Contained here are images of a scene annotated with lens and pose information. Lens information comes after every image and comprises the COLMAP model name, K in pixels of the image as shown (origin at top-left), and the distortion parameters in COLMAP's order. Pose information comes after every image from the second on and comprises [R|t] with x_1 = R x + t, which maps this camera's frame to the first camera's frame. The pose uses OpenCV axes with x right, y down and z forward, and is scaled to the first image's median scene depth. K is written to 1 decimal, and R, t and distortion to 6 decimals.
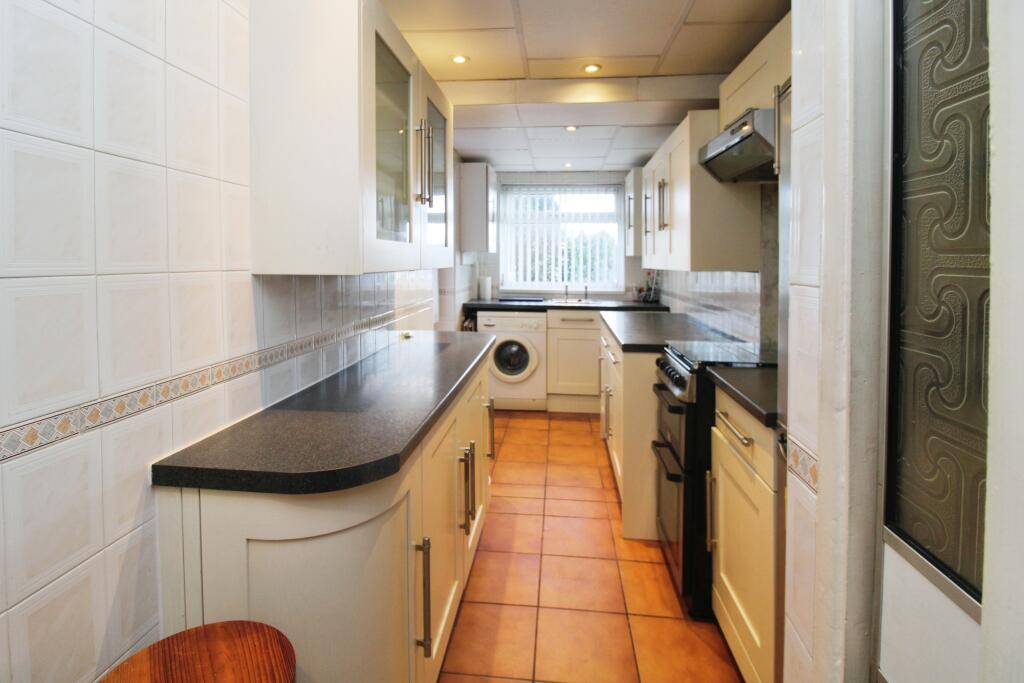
lens RADIAL K [[499.6, 0, 511.5], [0, 499.6, 274.4], [0, 0, 1]] dist [-0.000188, -0.000077]
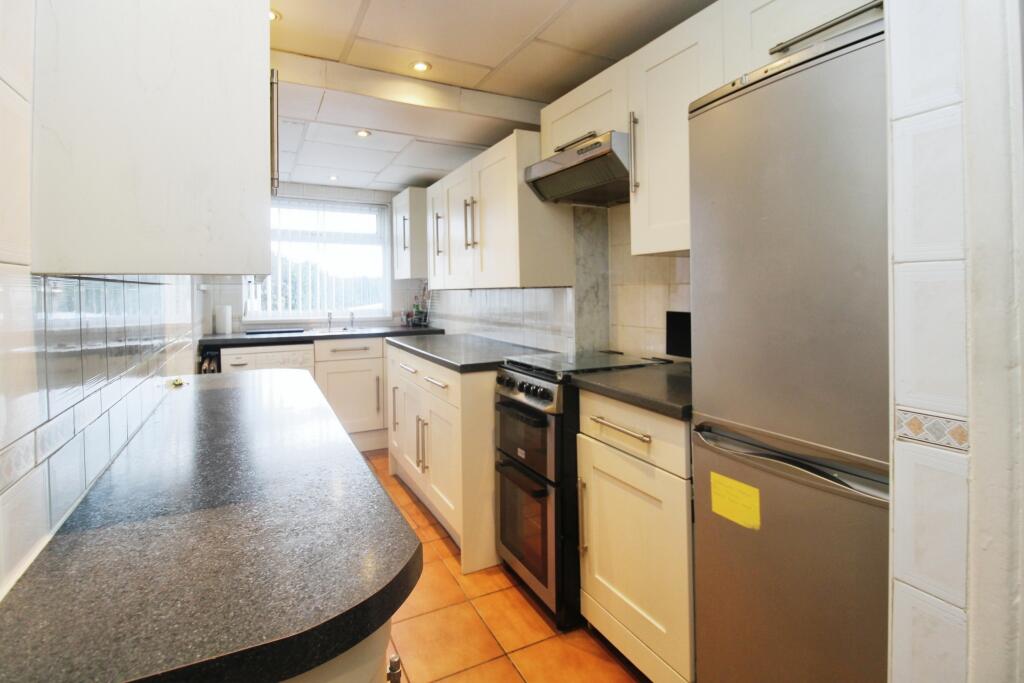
lens RADIAL K [[493.2, 0, 510.9], [0, 493.2, 290.7], [0, 0, 1]] dist [0.001502, 0.000319]
pose [[0.837101, -0.012052, 0.546915, -0.121446], [0.028424, 0.999365, -0.021483, 0.013428], [-0.546309, 0.033529, 0.836912, 0.100474]]
